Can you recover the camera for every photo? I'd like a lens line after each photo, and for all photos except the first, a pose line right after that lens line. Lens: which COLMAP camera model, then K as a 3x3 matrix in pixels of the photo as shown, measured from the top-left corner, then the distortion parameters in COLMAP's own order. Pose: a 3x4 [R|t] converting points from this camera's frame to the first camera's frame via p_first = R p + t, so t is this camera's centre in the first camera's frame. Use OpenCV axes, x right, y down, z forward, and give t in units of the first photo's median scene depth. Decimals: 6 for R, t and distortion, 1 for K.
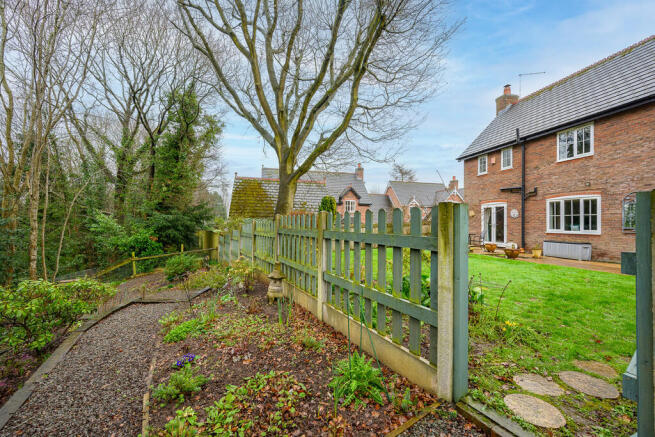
lens RADIAL K [[259.8, 0, 326.1], [0, 259.8, 219.8], [0, 0, 1]] dist [-0.000258, 0.000158]
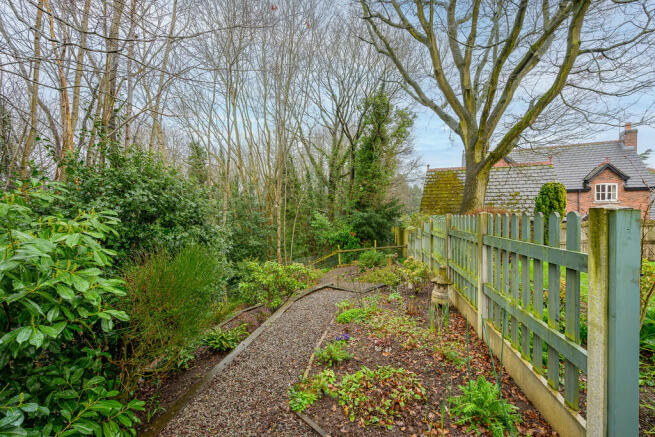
lens RADIAL K [[292.2, 0, 330.7], [0, 292.2, 219.2], [0, 0, 1]] dist [-0.000331, -0.000096]
pose [[0.759100, -0.000817, -0.650973, 0.114899], [0.013815, 0.999794, 0.014855, -0.015765], [0.650827, -0.020270, 0.758955, -0.027092]]
